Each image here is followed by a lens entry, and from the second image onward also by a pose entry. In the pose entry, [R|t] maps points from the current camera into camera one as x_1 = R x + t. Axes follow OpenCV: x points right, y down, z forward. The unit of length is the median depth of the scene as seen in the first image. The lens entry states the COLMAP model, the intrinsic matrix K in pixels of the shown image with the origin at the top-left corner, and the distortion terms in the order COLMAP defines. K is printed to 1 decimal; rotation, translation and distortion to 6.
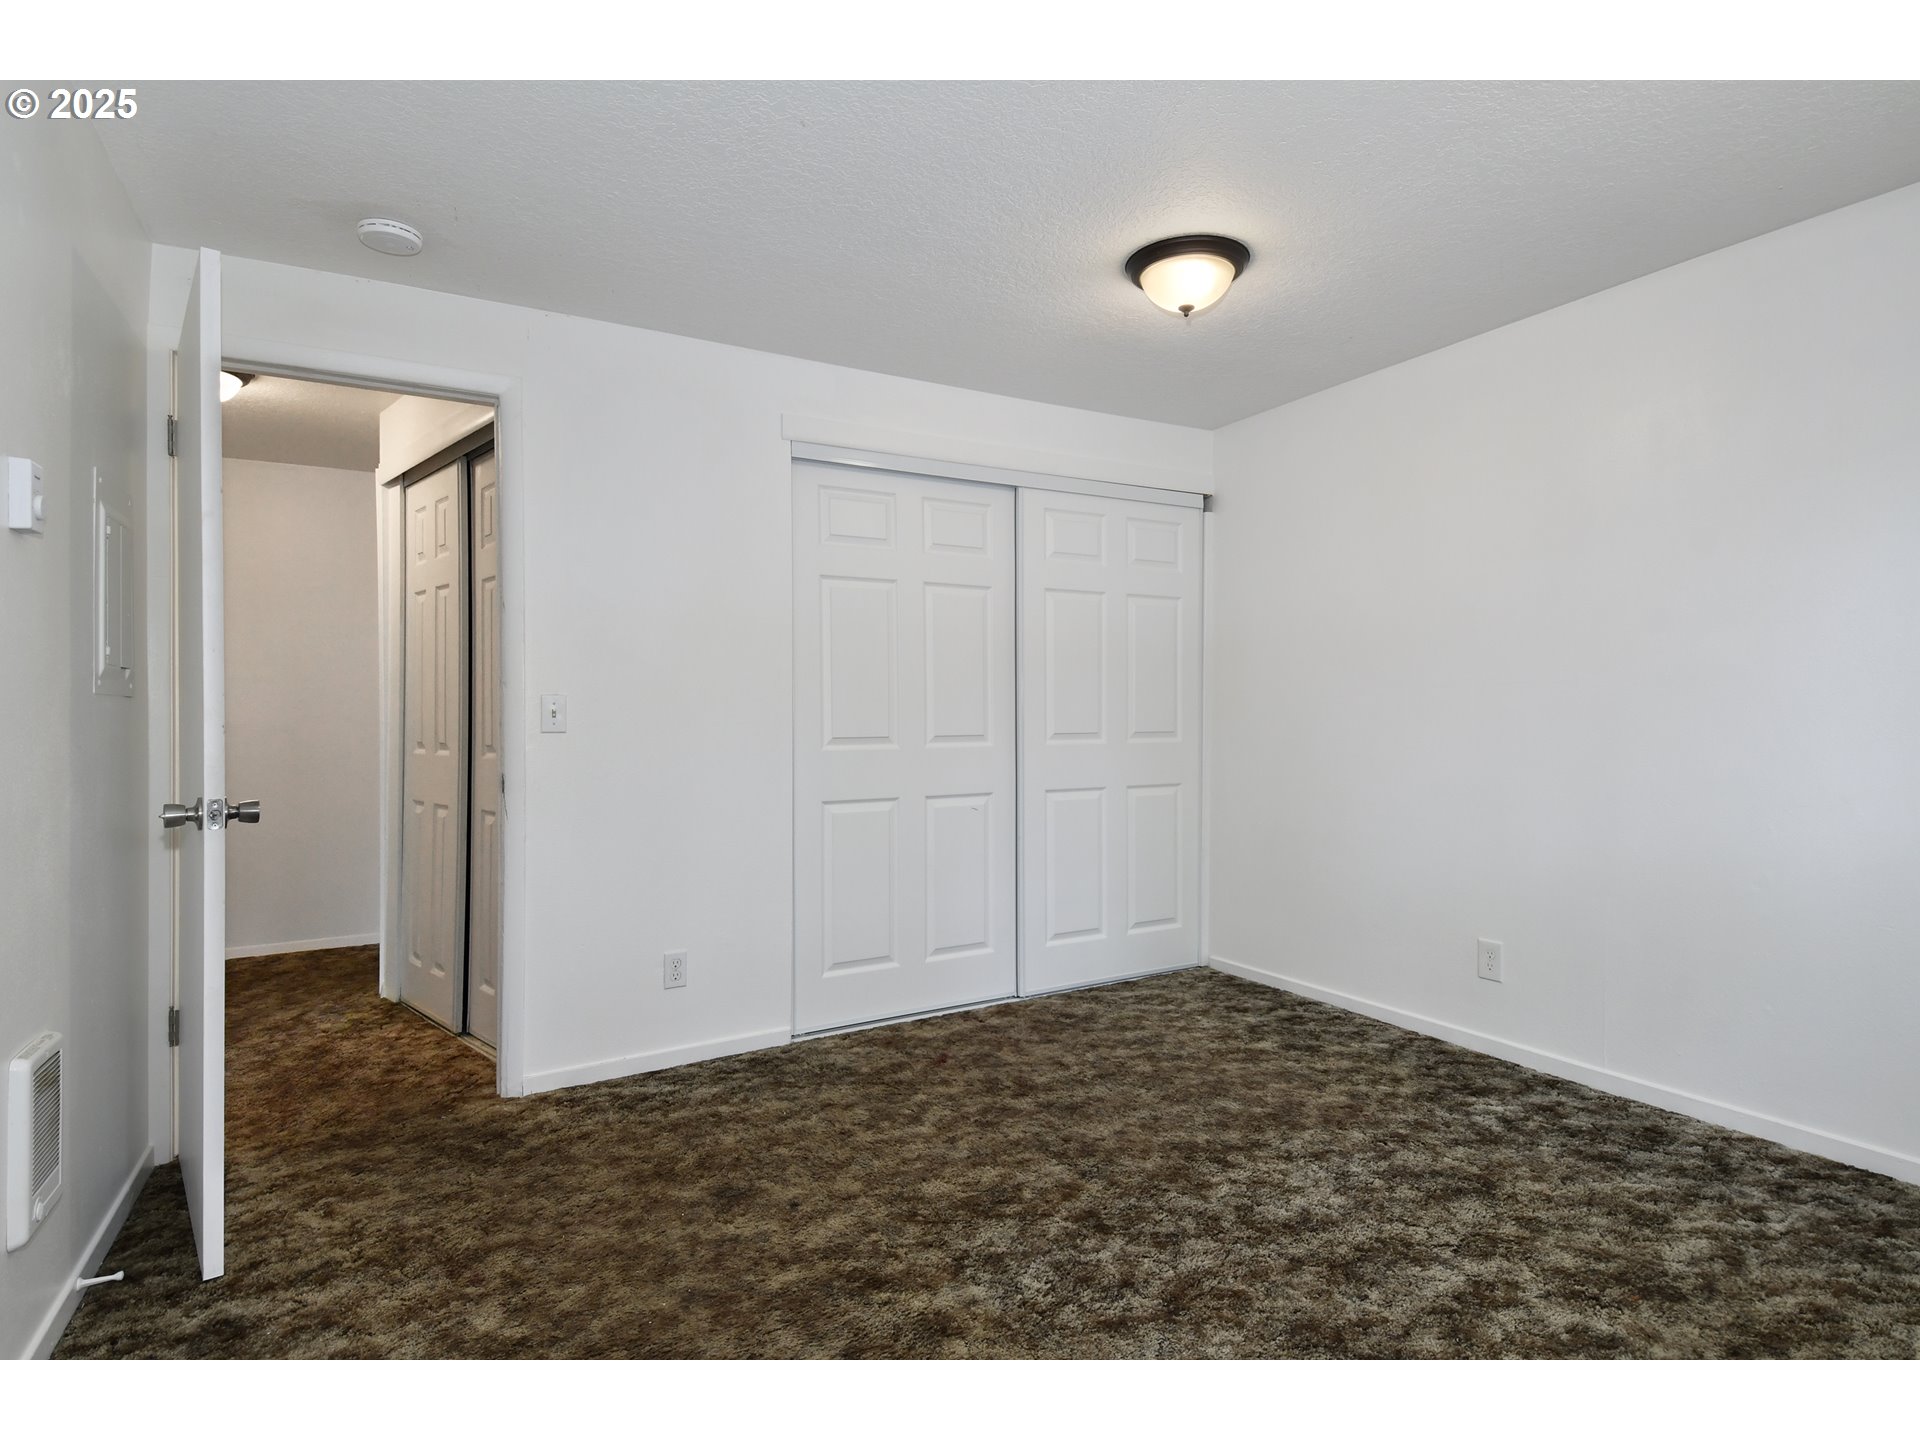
lens RADIAL K [[1011.7, 0, 963.7], [0, 1011.7, 721.6], [0, 0, 1]] dist [0.019812, -0.027282]
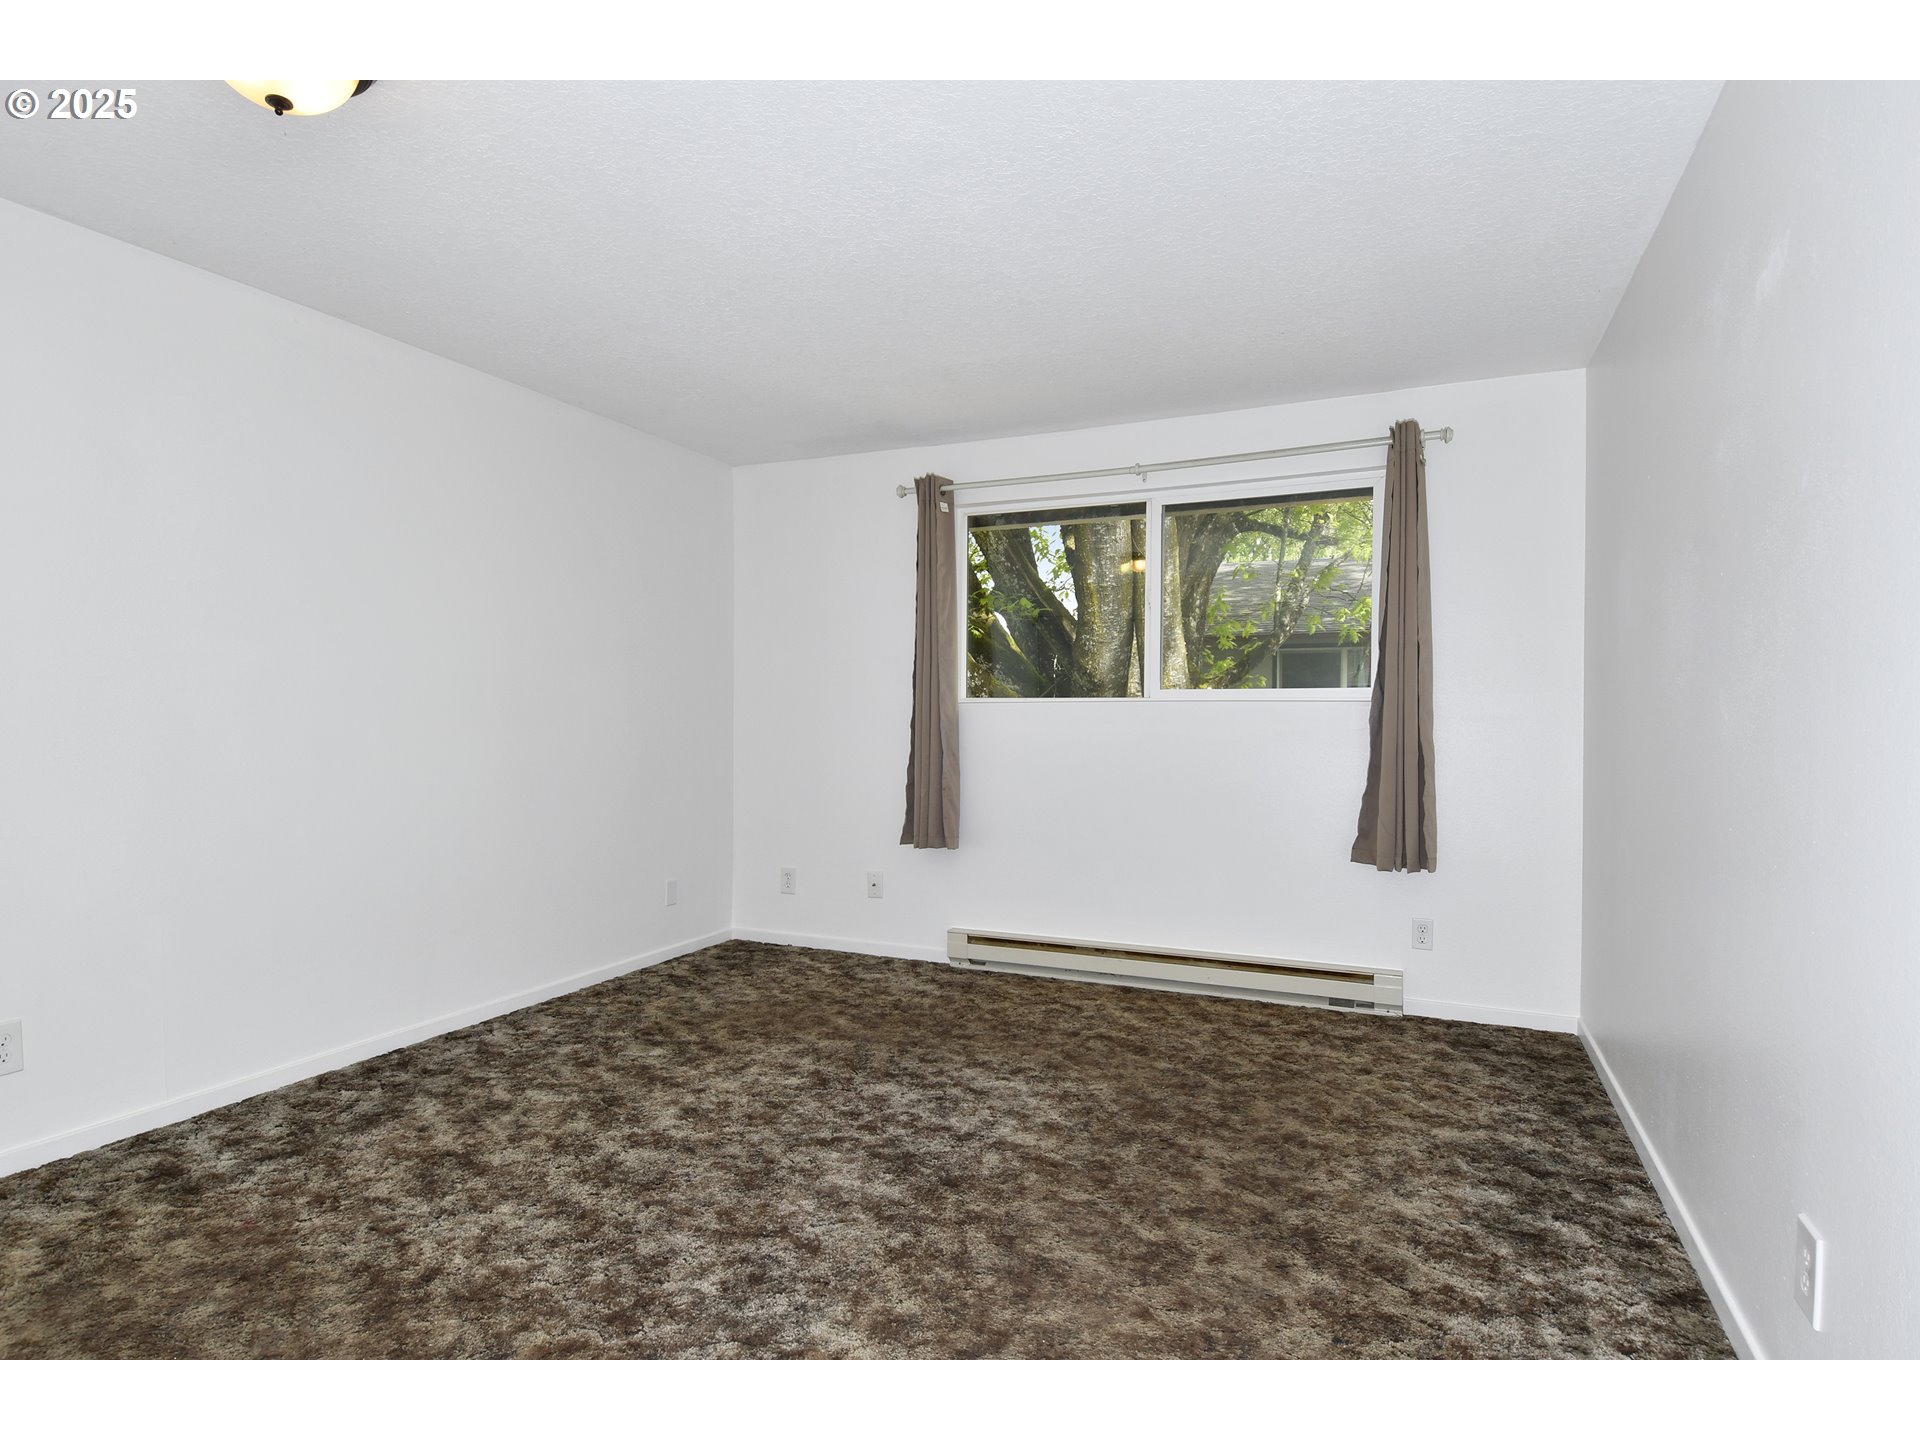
lens RADIAL K [[1011.7, 0, 964.5], [0, 1011.7, 708.0], [0, 0, 1]] dist [0.019812, -0.027282]
pose [[-0.613024, 0.005281, 0.790047, -0.711844], [0.002052, 0.999985, -0.005093, -0.017679], [-0.790062, -0.001501, -0.613025, 1.266787]]
